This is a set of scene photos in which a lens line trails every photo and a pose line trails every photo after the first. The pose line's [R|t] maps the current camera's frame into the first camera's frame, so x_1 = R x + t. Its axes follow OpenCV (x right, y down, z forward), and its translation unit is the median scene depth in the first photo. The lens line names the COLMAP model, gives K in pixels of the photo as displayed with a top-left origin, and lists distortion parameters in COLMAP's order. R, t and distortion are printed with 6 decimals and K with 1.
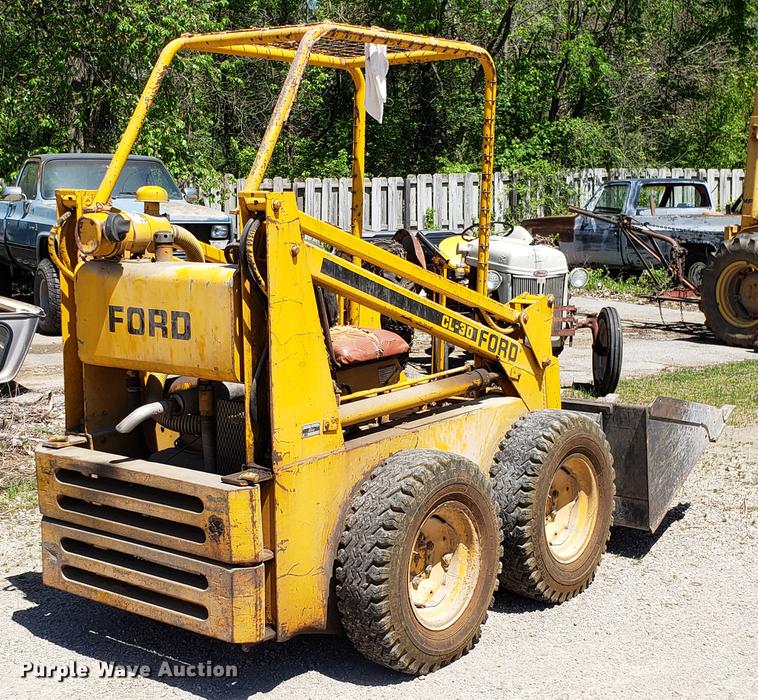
lens RADIAL K [[1201.2, 0, 377.9], [0, 1201.2, 315.2], [0, 0, 1]] dist [0.330043, -1.431908]
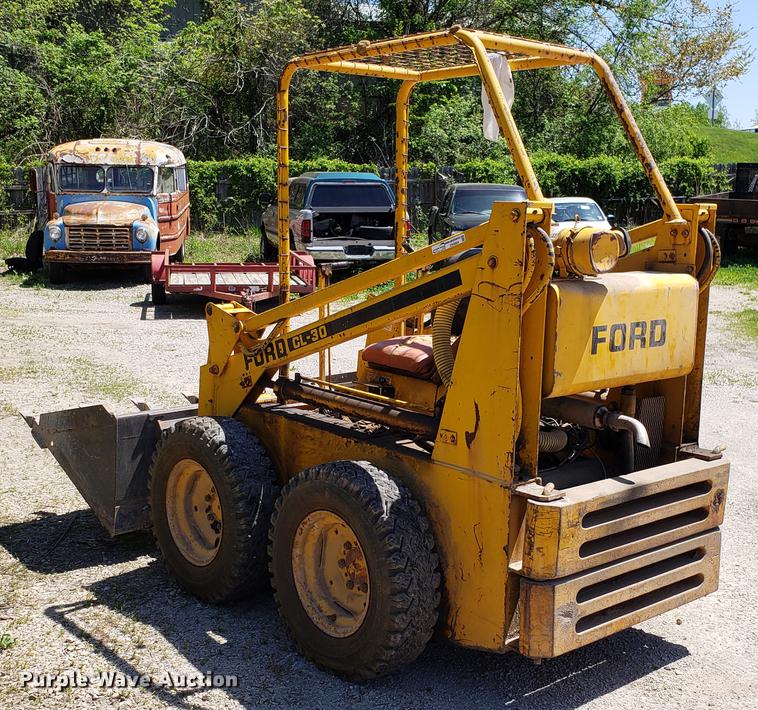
lens RADIAL K [[1059.1, 0, 379.0], [0, 1059.1, 355.0], [0, 0, 1]] dist [0.252350, -1.175571]
pose [[0.202223, -0.134652, 0.970039, -1.081413], [0.091225, 0.988786, 0.118237, -0.101212], [-0.975082, 0.064582, 0.212239, 1.013186]]
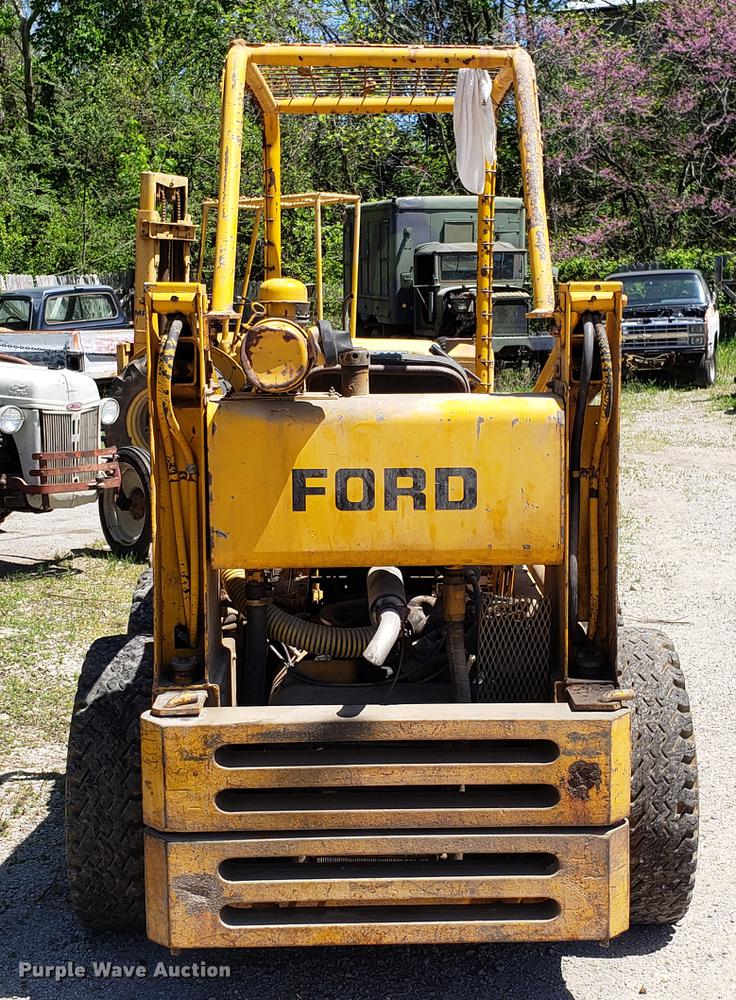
lens RADIAL K [[1439.7, 0, 369.6], [0, 1439.7, 467.1], [0, 0, 1]] dist [0.281004, -1.081811]
pose [[0.762839, -0.075502, 0.642166, -0.683867], [0.070682, 0.996945, 0.033251, -0.031789], [-0.642714, 0.020024, 0.765844, 0.417923]]
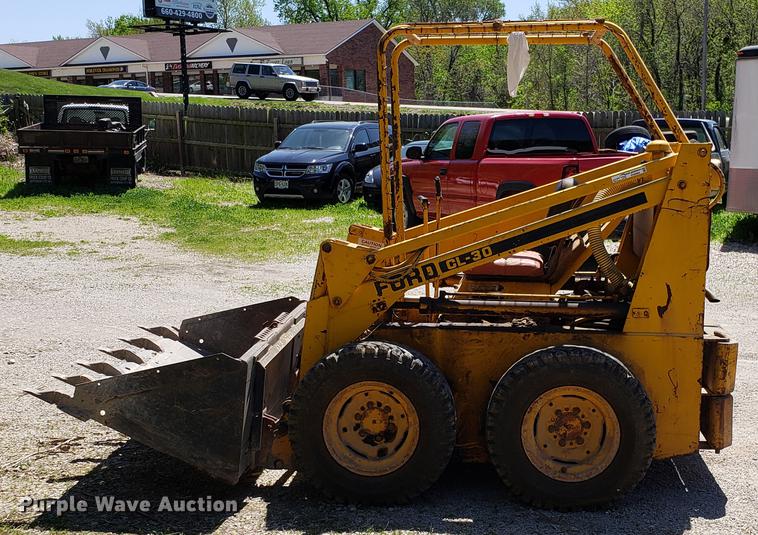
lens RADIAL K [[1070.5, 0, 447.3], [0, 1070.5, 266.8], [0, 0, 1]] dist [0.318534, -1.408115]
pose [[-0.563561, -0.097254, 0.820330, -1.111957], [0.091728, 0.979537, 0.179145, -0.221662], [-0.820966, 0.176206, -0.543108, 2.015978]]
